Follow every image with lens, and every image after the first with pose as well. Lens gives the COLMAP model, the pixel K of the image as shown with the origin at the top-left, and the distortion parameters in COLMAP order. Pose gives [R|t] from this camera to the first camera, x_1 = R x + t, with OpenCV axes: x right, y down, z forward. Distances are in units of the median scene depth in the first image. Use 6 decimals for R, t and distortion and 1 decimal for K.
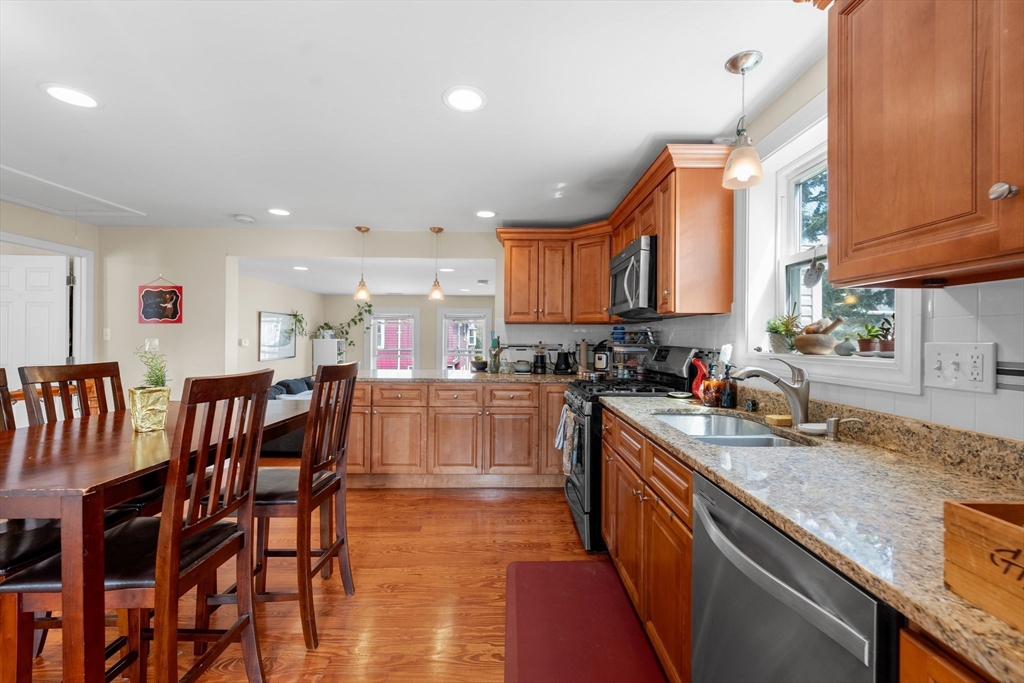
lens RADIAL K [[414.5, 0, 523.4], [0, 414.5, 340.9], [0, 0, 1]] dist [0.003720, -0.002232]
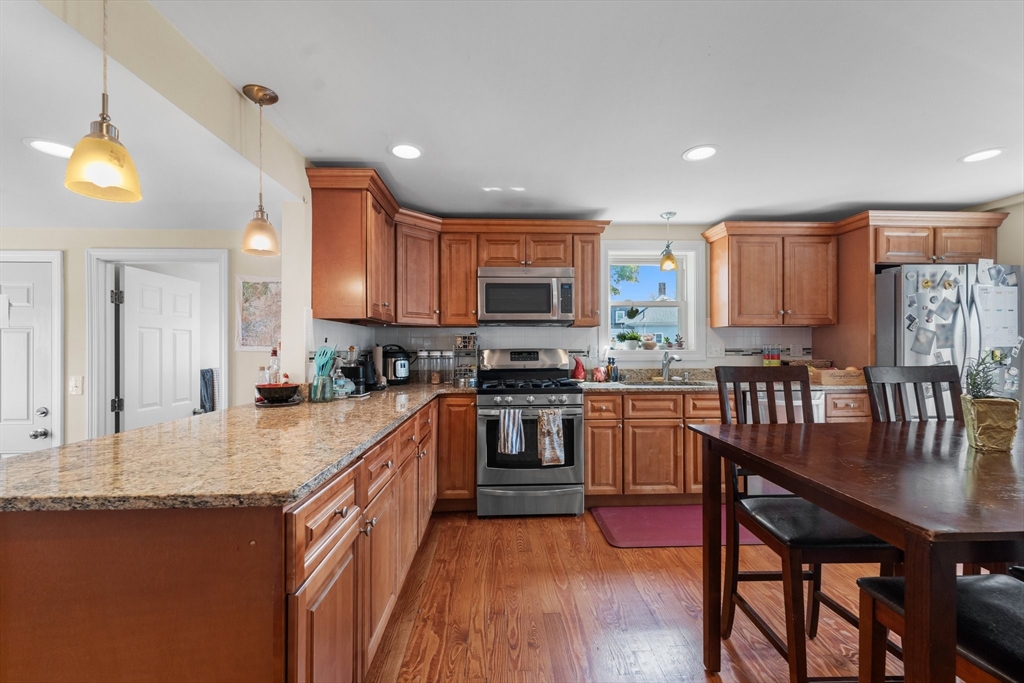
lens RADIAL K [[414.5, 0, 516.4], [0, 414.5, 346.7], [0, 0, 1]] dist [0.003720, -0.002232]
pose [[-0.007474, -0.003596, 0.999966, -0.692096], [0.008410, 0.999958, 0.003659, 0.000540], [-0.999937, 0.008437, -0.007443, 0.771465]]
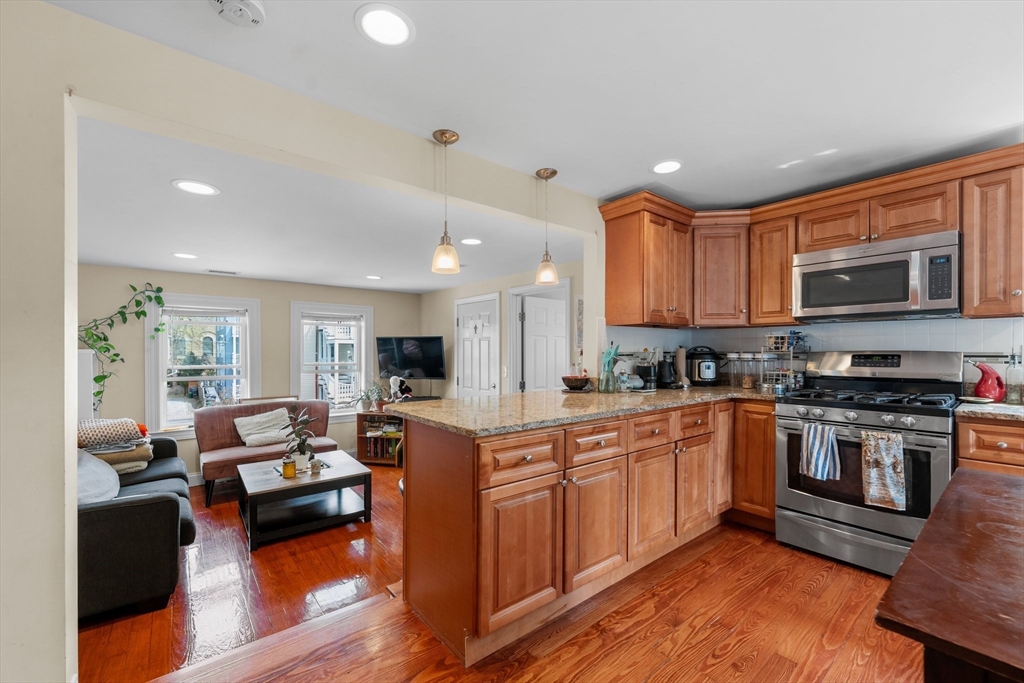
lens RADIAL K [[414.5, 0, 510.9], [0, 414.5, 352.2], [0, 0, 1]] dist [0.003720, -0.002232]
pose [[0.796946, -0.009881, 0.603970, -0.677184], [0.009084, 0.999949, 0.004372, 0.002437], [-0.603983, 0.002002, 0.796995, 0.556249]]
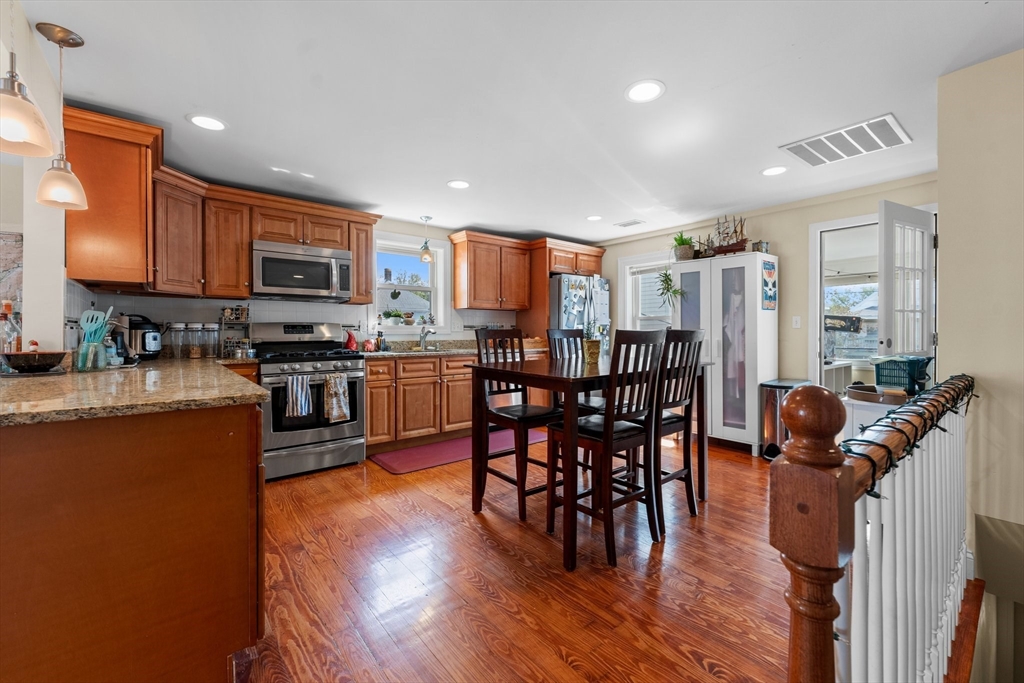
lens RADIAL K [[414.5, 0, 512.1], [0, 414.5, 336.2], [0, 0, 1]] dist [0.003720, -0.002232]
pose [[-0.597489, -0.012970, 0.801772, -0.855431], [0.002060, 0.999841, 0.017710, 0.025592], [-0.801874, 0.012233, -0.597367, 0.931672]]
